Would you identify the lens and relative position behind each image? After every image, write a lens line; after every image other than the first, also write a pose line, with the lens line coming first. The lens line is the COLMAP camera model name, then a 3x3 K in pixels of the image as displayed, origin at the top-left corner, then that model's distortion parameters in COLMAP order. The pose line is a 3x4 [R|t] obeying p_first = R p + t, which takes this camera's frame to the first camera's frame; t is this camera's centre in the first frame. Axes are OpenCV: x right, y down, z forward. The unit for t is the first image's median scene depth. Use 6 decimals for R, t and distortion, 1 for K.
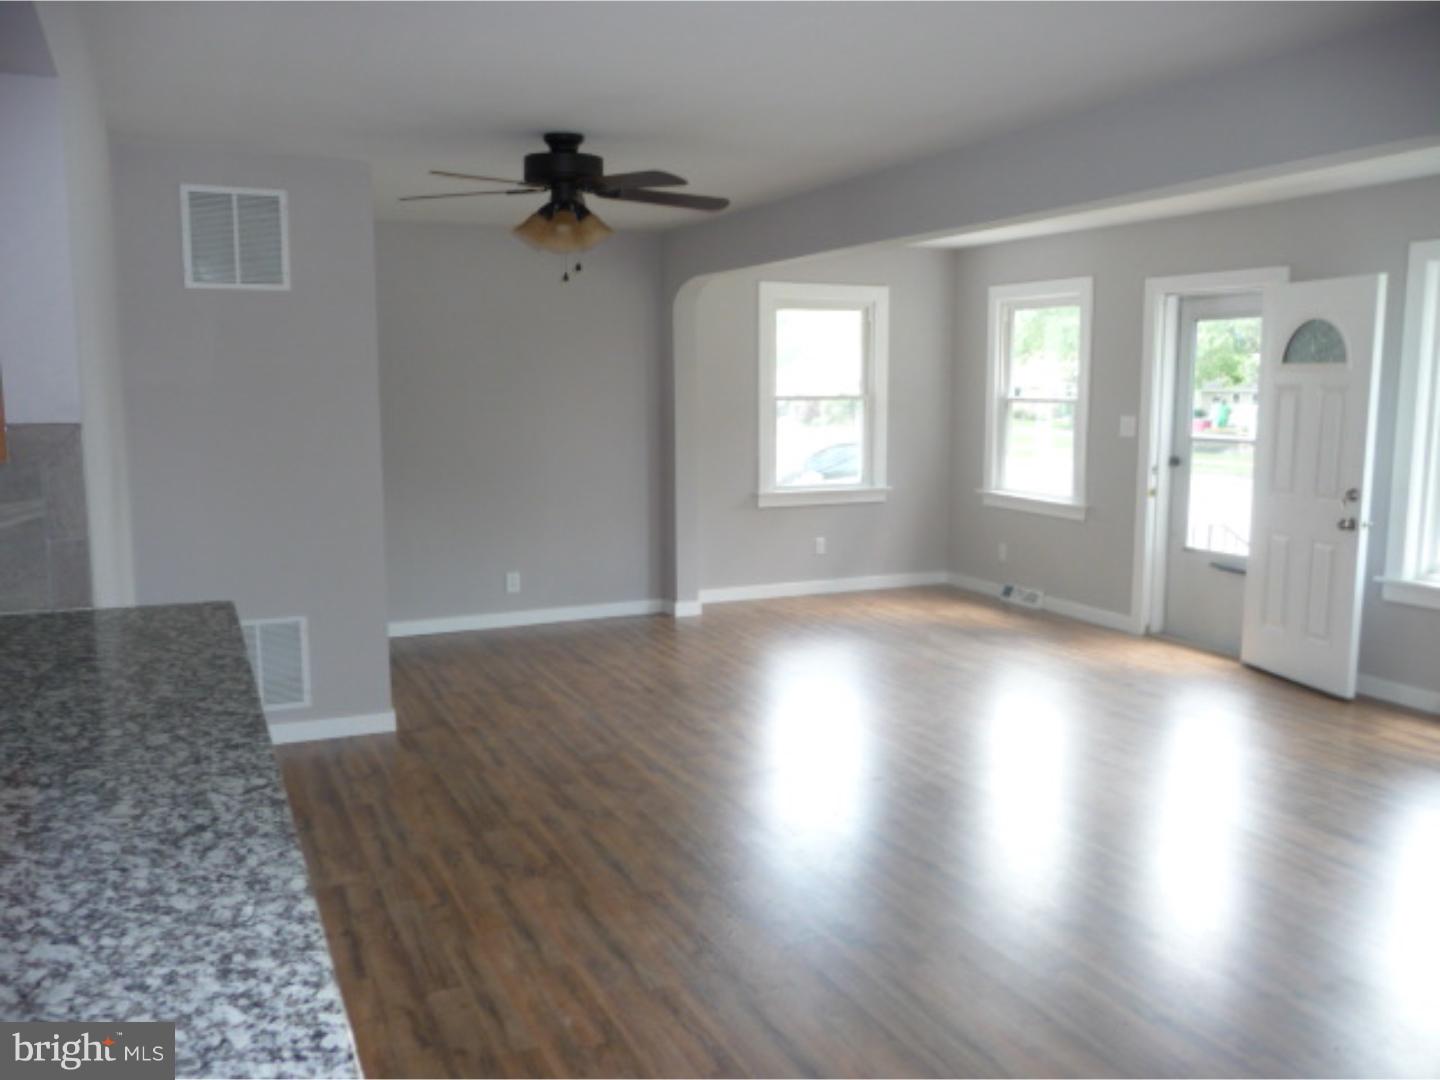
lens RADIAL K [[1200.8, 0, 720.7], [0, 1200.8, 549.3], [0, 0, 1]] dist [-0.035910, 0.006916]
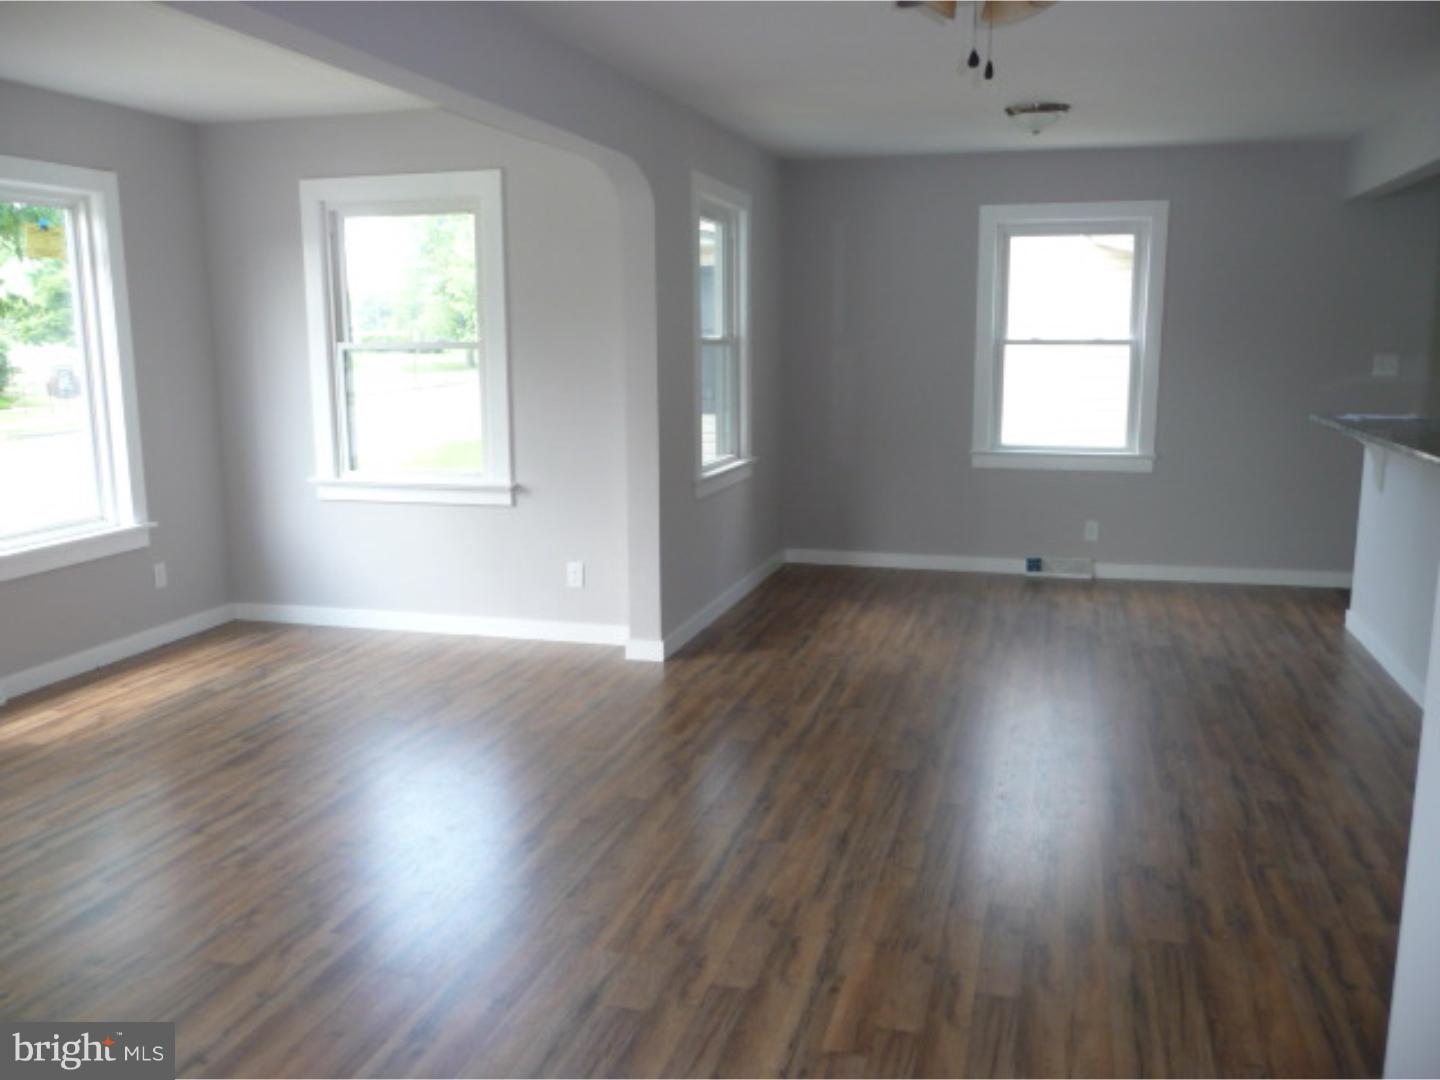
lens RADIAL K [[1200.8, 0, 720.7], [0, 1200.8, 549.3], [0, 0, 1]] dist [-0.035910, 0.006916]
pose [[-0.760358, -0.107462, 0.640553, -0.435525], [0.099839, 0.955159, 0.278754, -0.211632], [-0.641785, 0.275904, -0.715534, 1.696968]]
